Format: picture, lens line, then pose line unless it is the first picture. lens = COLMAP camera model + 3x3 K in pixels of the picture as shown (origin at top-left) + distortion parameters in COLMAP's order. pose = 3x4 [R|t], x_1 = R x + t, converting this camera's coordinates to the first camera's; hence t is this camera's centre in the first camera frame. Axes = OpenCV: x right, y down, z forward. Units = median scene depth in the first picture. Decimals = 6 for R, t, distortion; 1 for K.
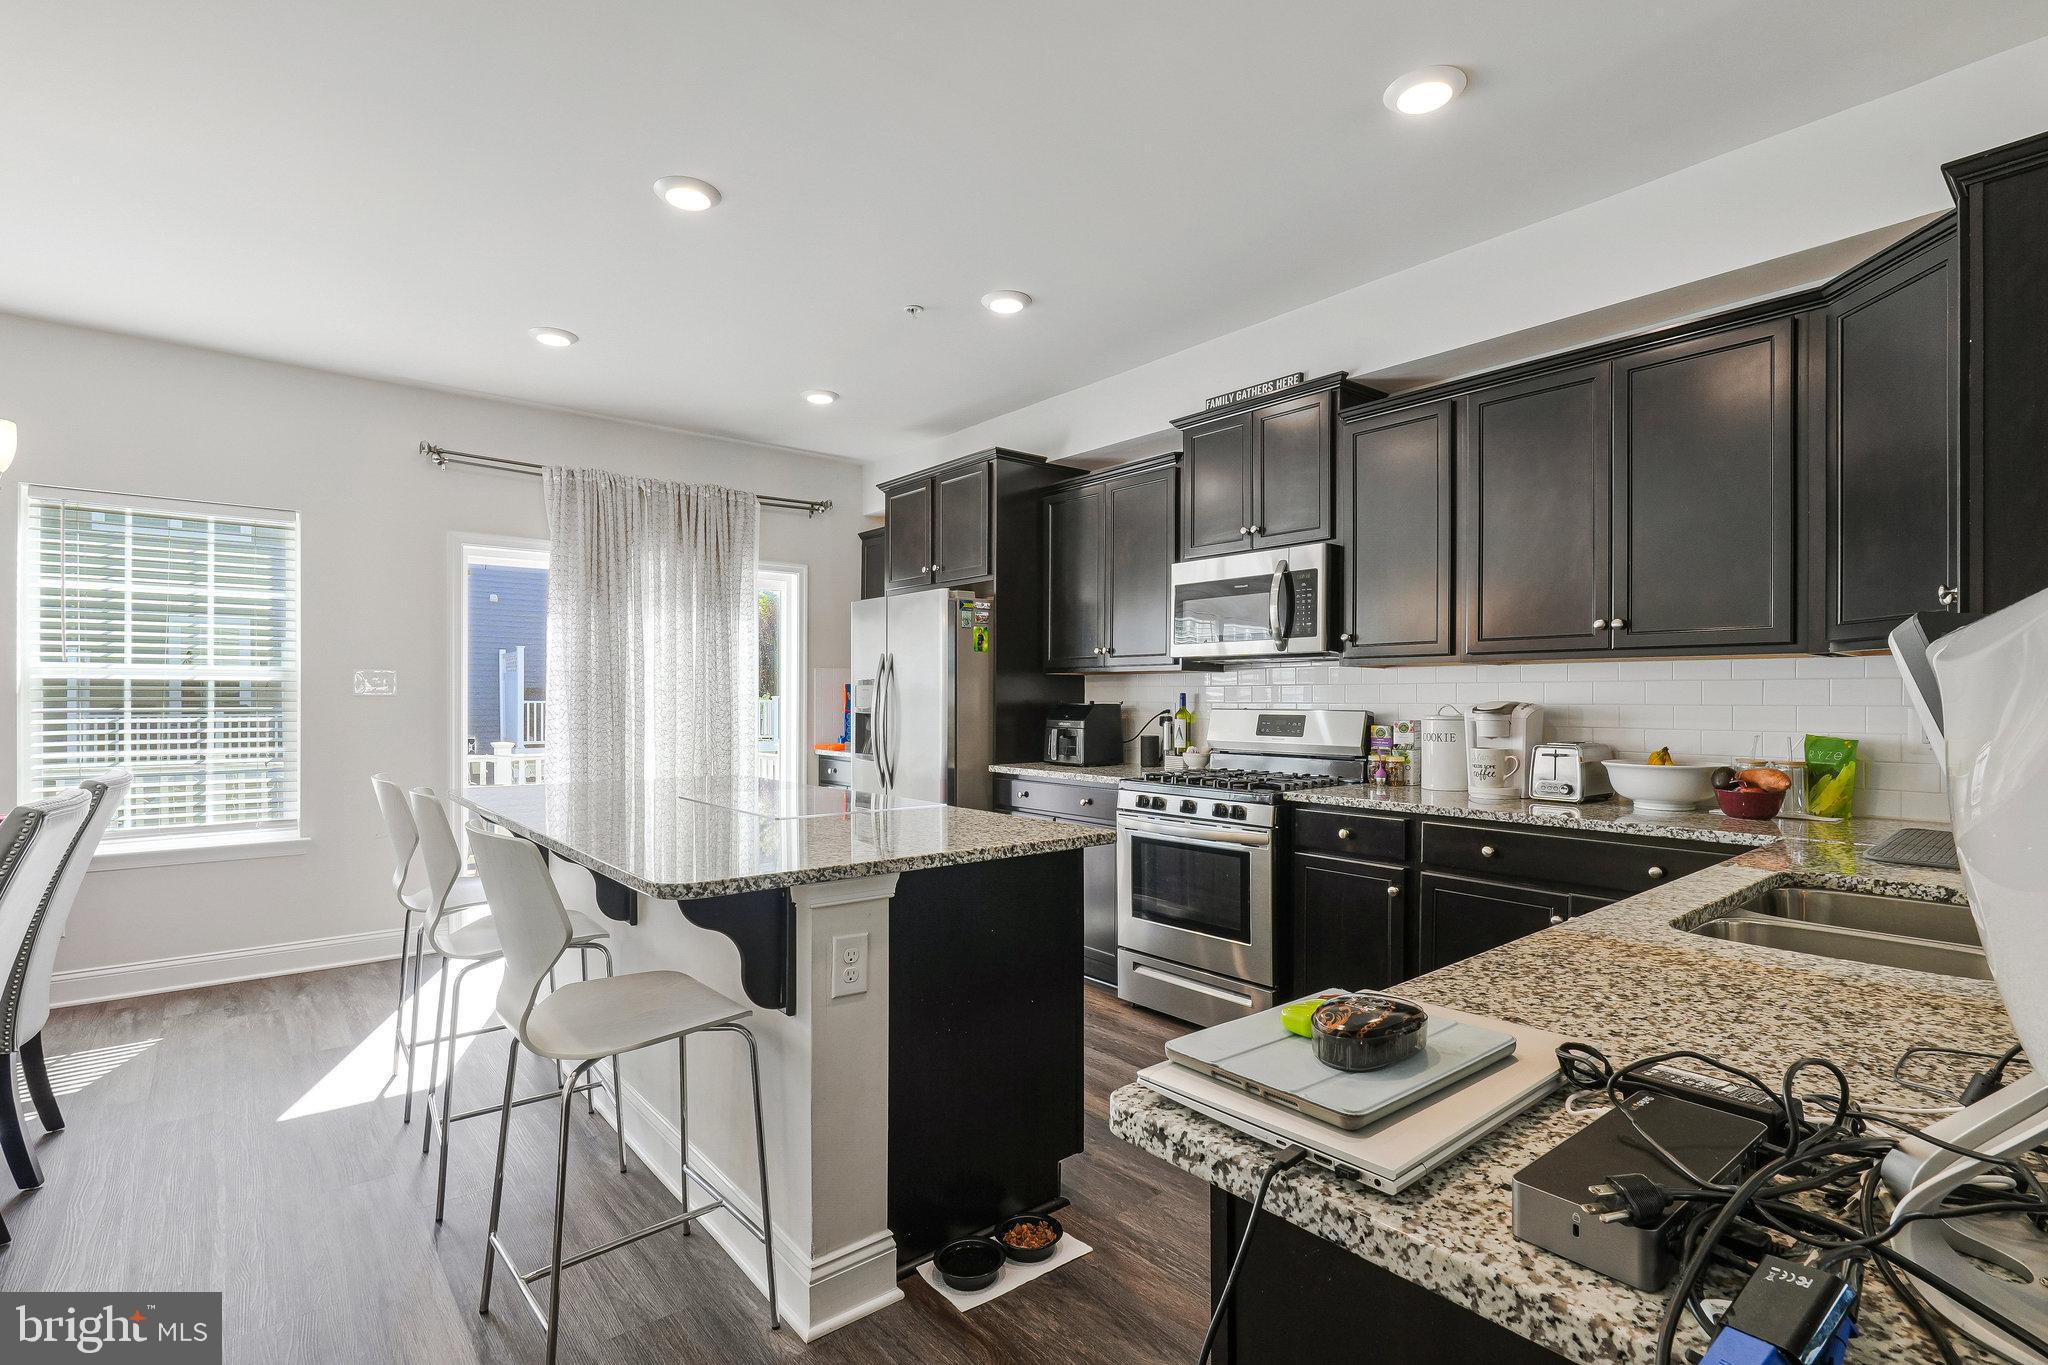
lens RADIAL K [[957.5, 0, 1032.6], [0, 957.5, 698.5], [0, 0, 1]] dist [-0.009183, 0.001822]
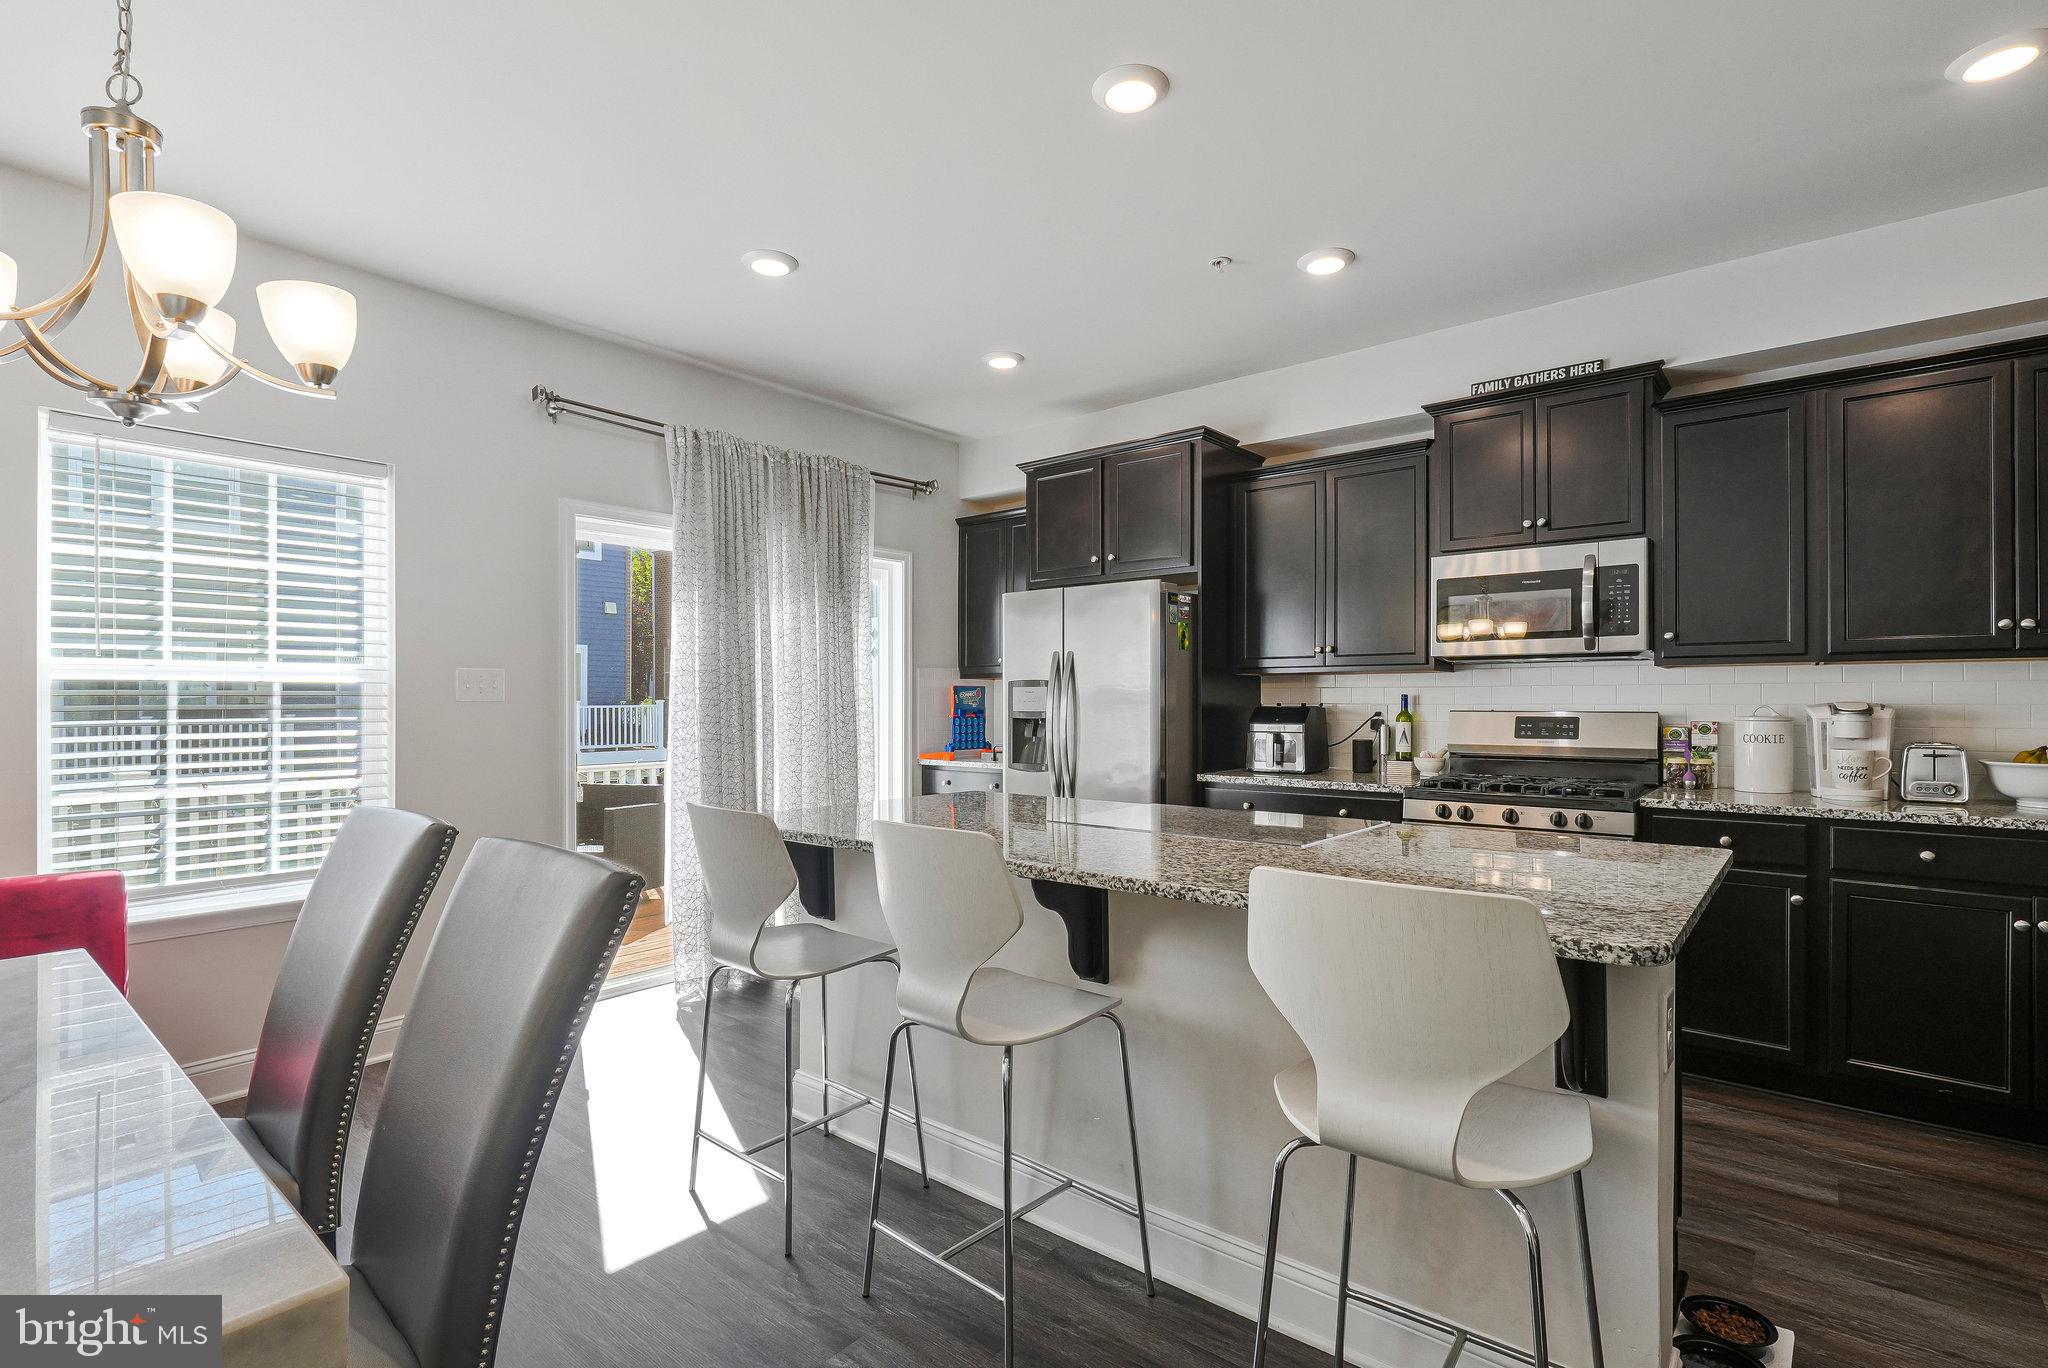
lens RADIAL K [[957.5, 0, 1027.5], [0, 957.5, 692.7], [0, 0, 1]] dist [-0.009183, 0.001822]
pose [[0.983617, -0.003151, 0.180242, -0.372905], [0.004499, 0.999965, -0.007070, -0.002262], [-0.180213, 0.007765, 0.983597, 0.132592]]
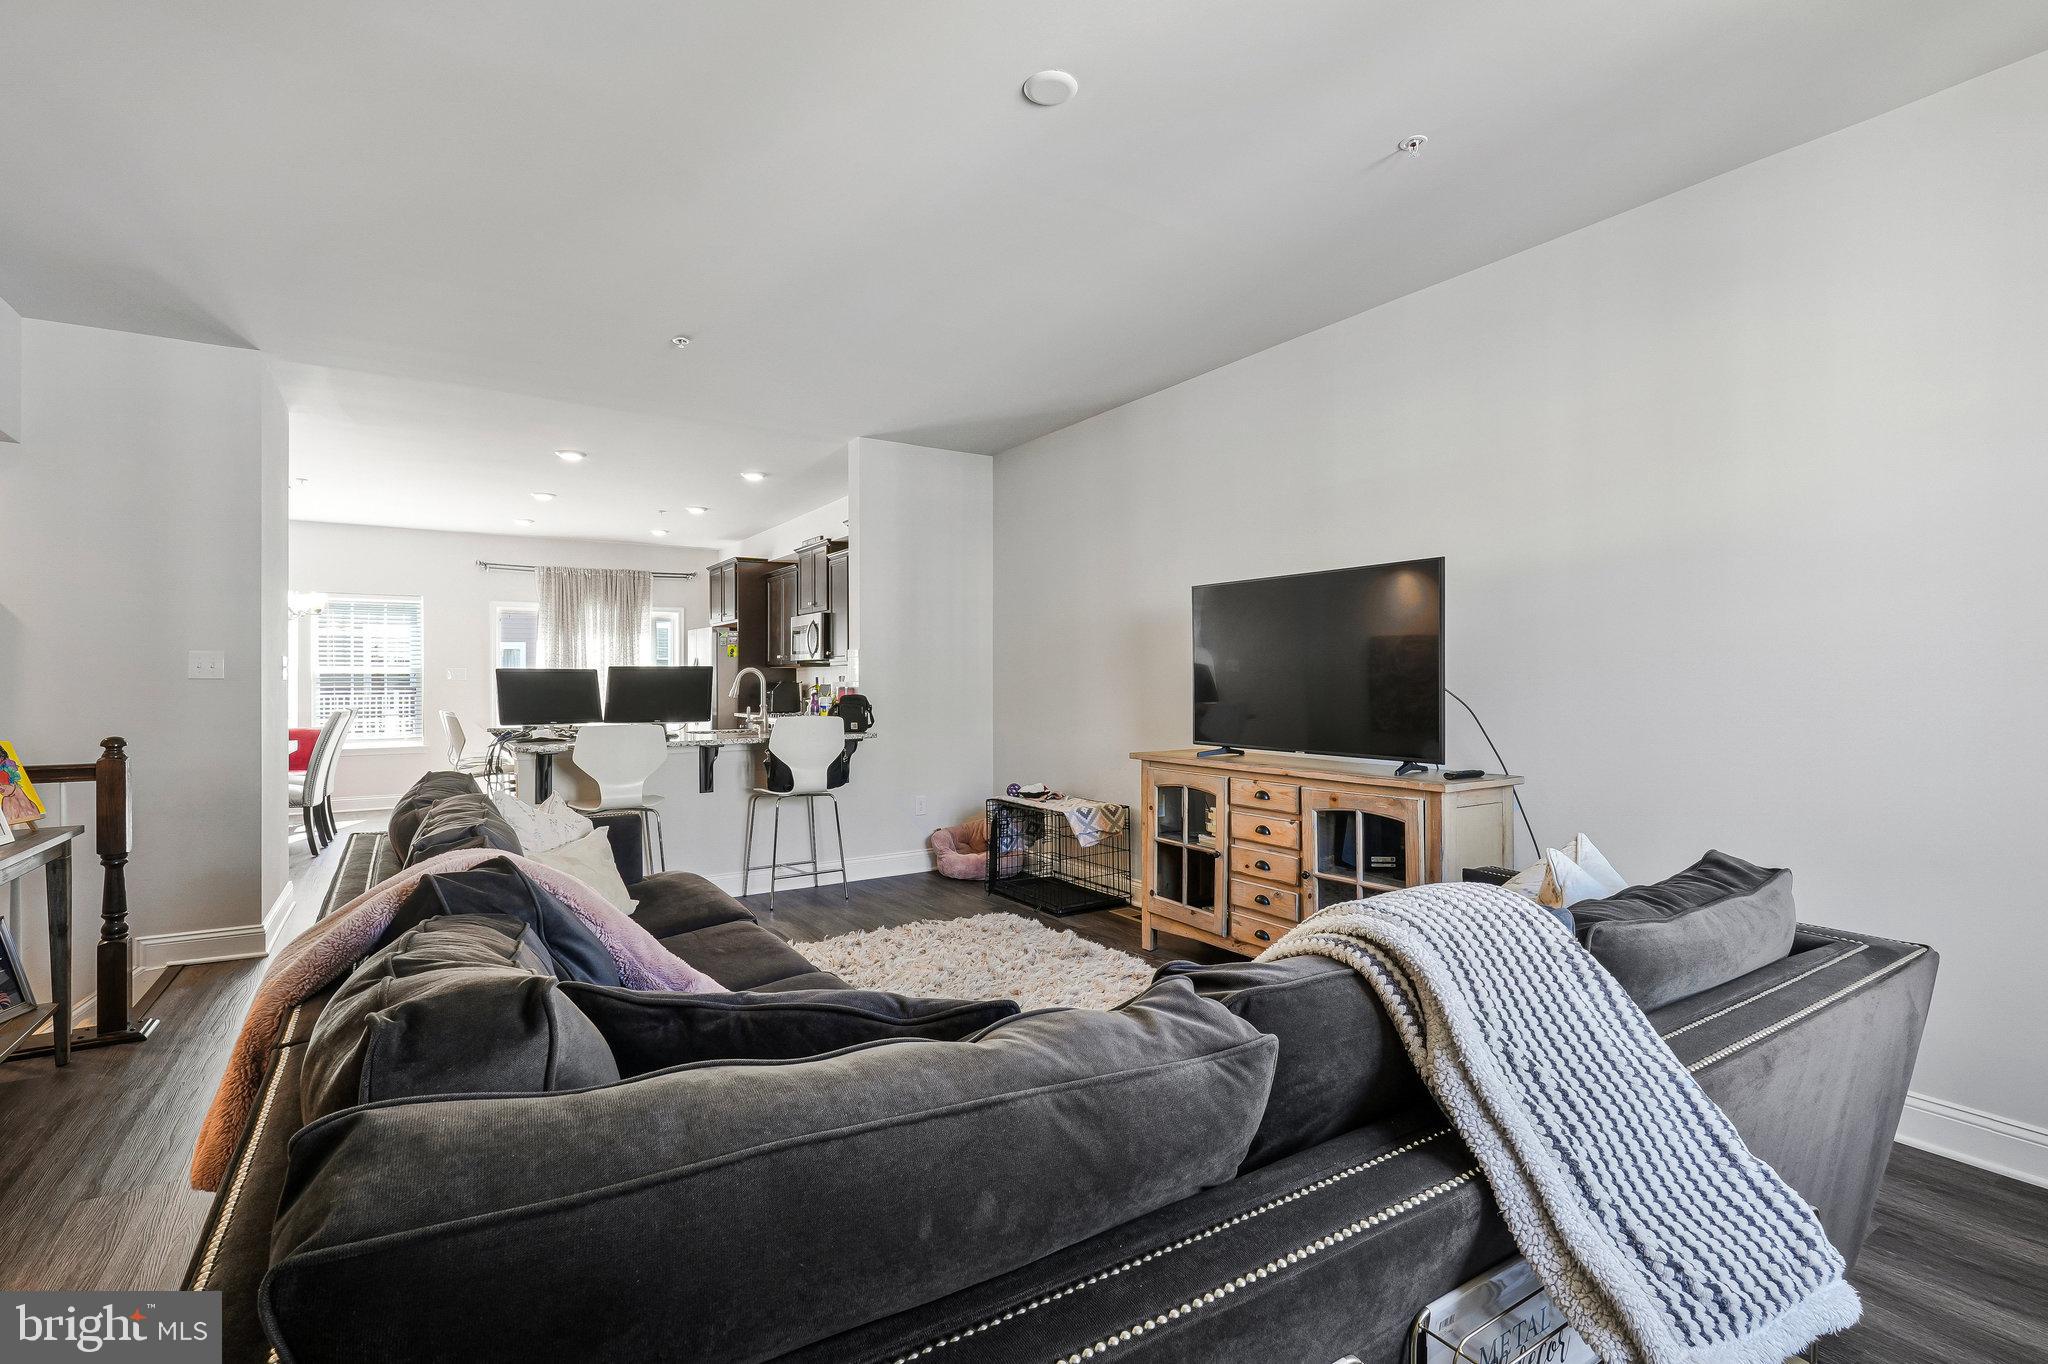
lens RADIAL K [[957.5, 0, 1024.2], [0, 957.5, 675.8], [0, 0, 1]] dist [-0.009183, 0.001822]
pose [[0.992506, -0.006726, -0.122008, 0.808625], [0.006351, 0.999974, -0.003463, 0.003107], [0.122029, 0.002662, 0.992523, -0.937791]]
